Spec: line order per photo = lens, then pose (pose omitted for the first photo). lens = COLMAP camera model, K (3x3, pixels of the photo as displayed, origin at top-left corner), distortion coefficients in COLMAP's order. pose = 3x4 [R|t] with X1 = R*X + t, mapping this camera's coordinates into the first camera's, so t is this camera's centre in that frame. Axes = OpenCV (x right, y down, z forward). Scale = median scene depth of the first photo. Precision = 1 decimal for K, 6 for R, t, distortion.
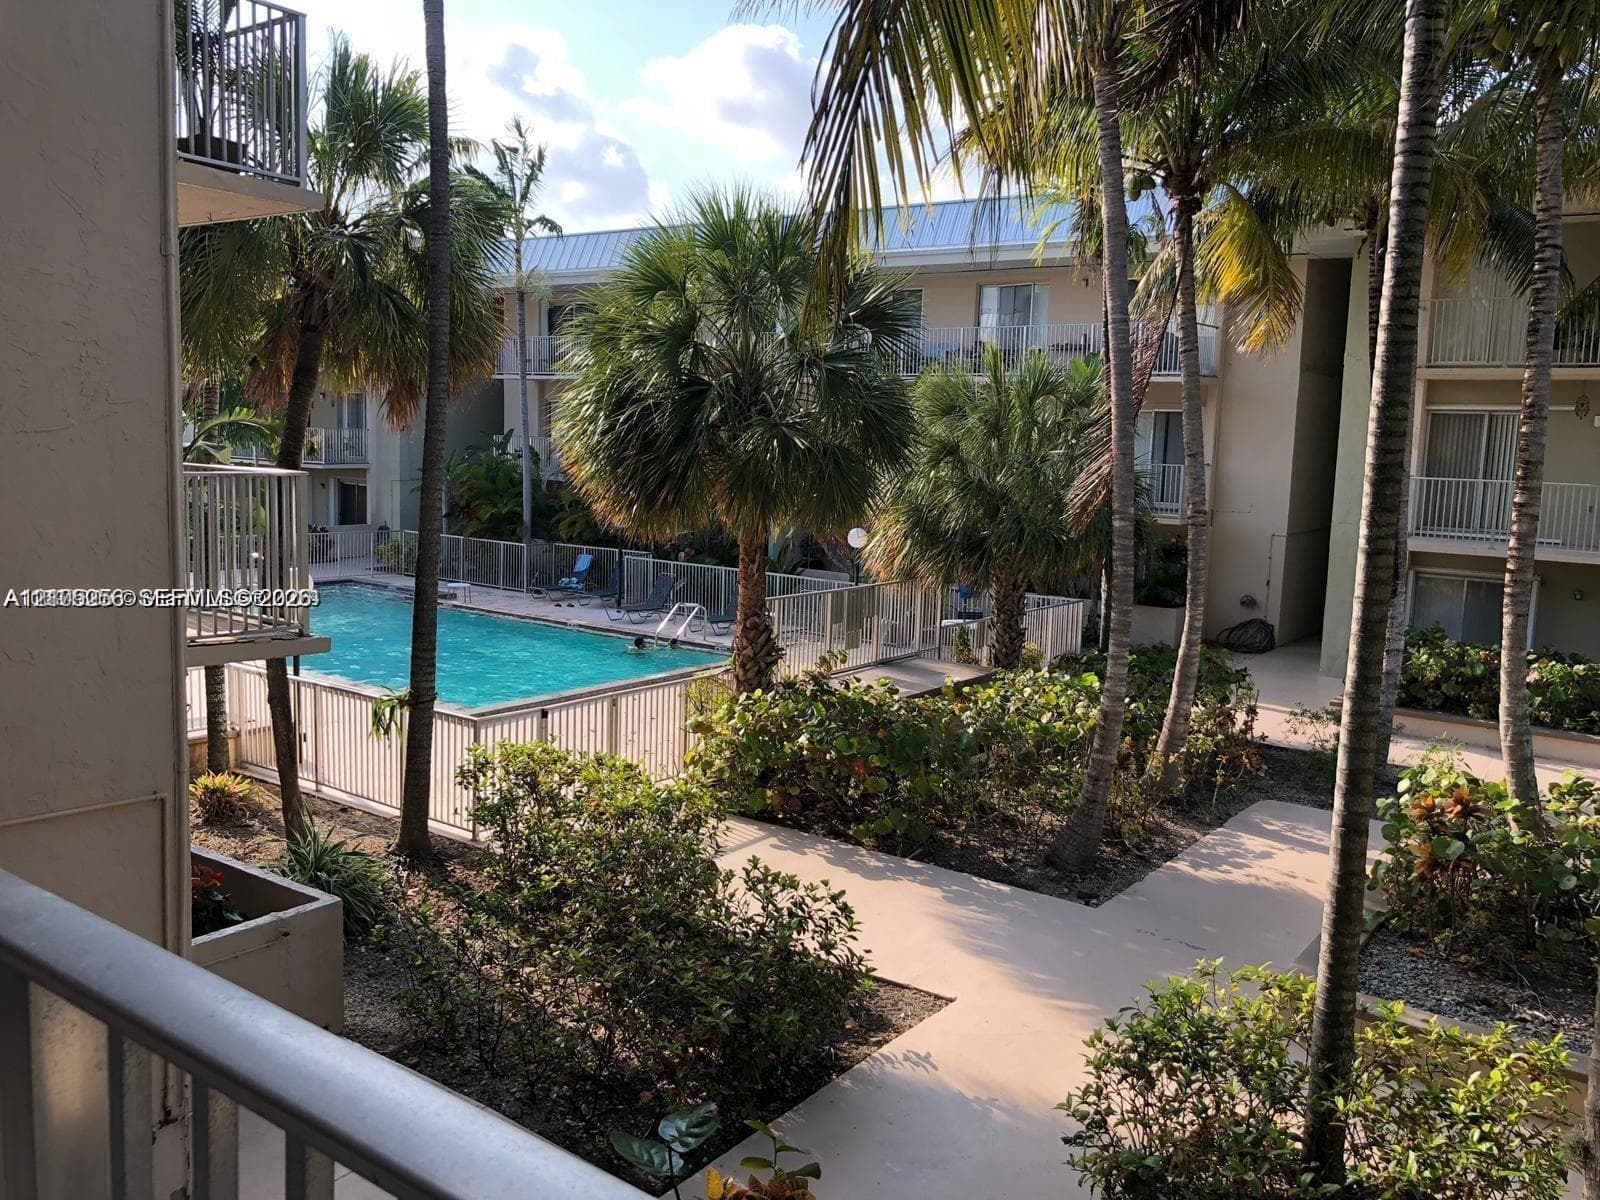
lens RADIAL K [[1273.8, 0, 800.5], [0, 1273.8, 561.3], [0, 0, 1]] dist [0.071004, -0.002433]
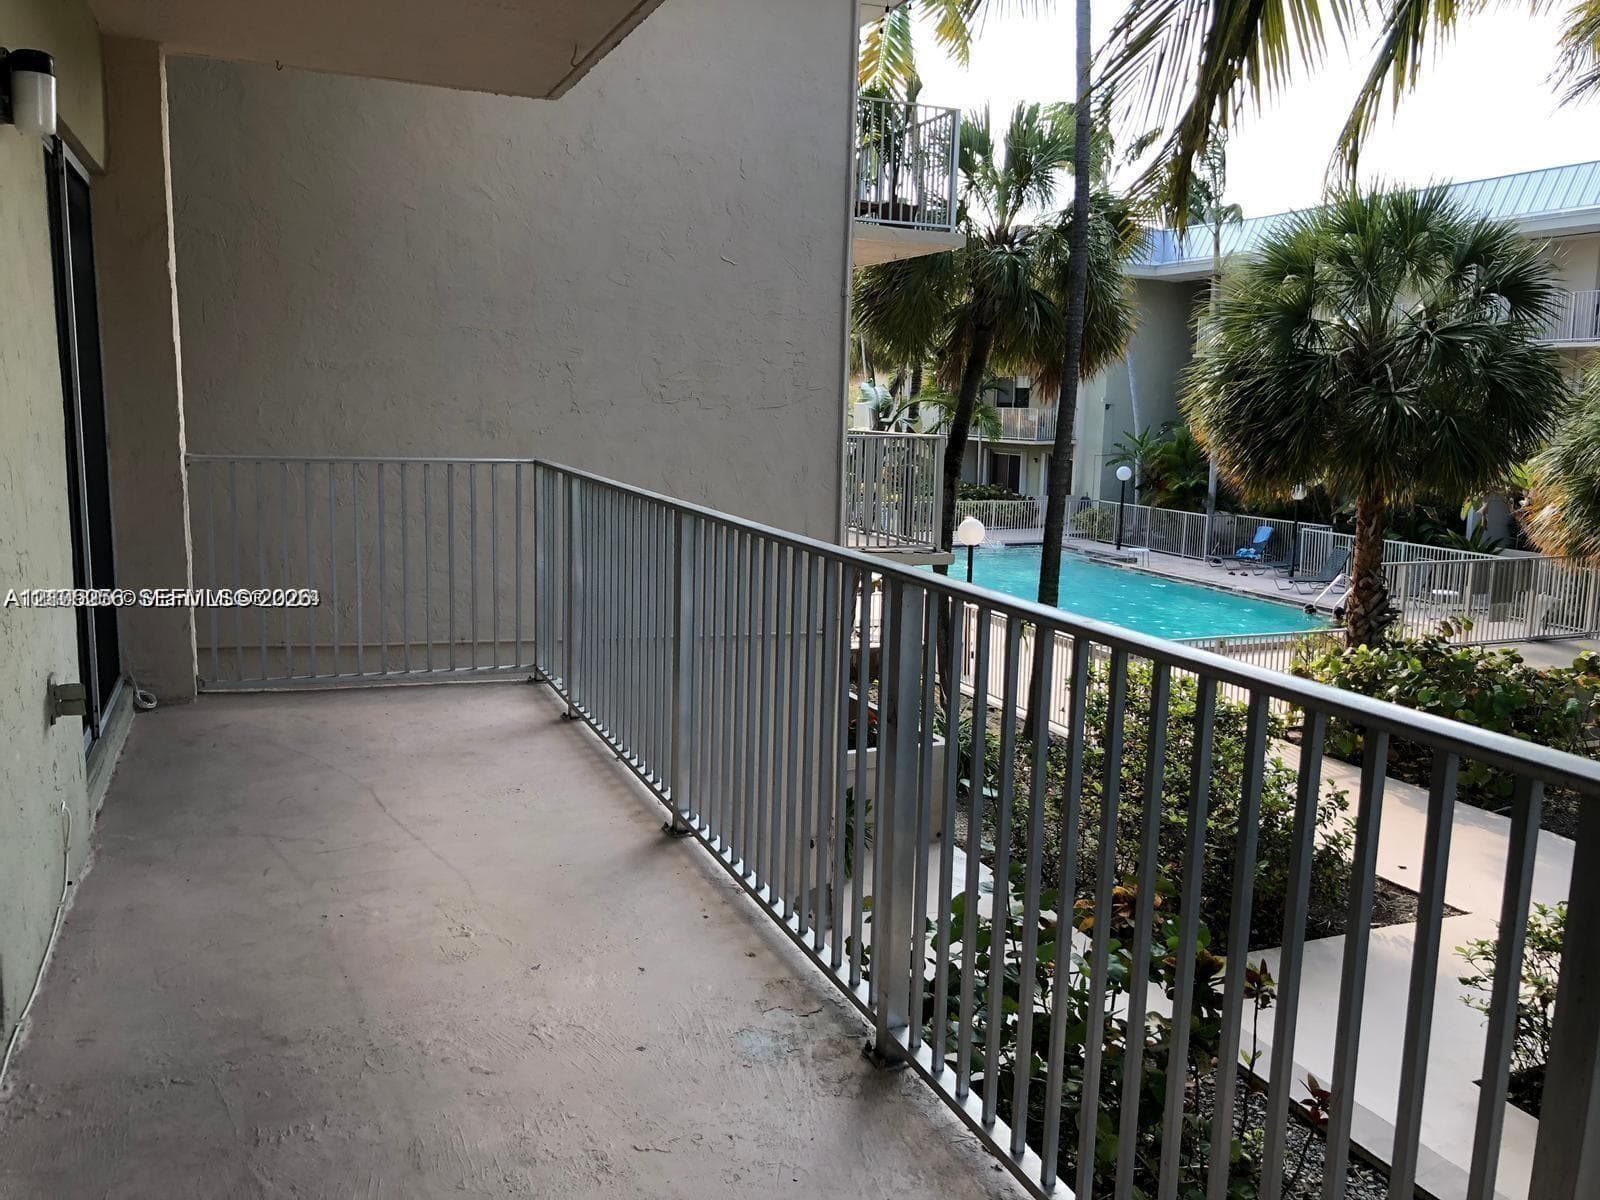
lens RADIAL K [[1293.7, 0, 800.0], [0, 1293.7, 600.0], [0, 0, 1]] dist [-0.002072, -0.003778]
pose [[0.845361, 0.060422, -0.530767, 0.135149], [-0.037463, 0.997842, 0.053925, 0.021986], [0.532880, -0.025702, 0.845800, -0.156487]]
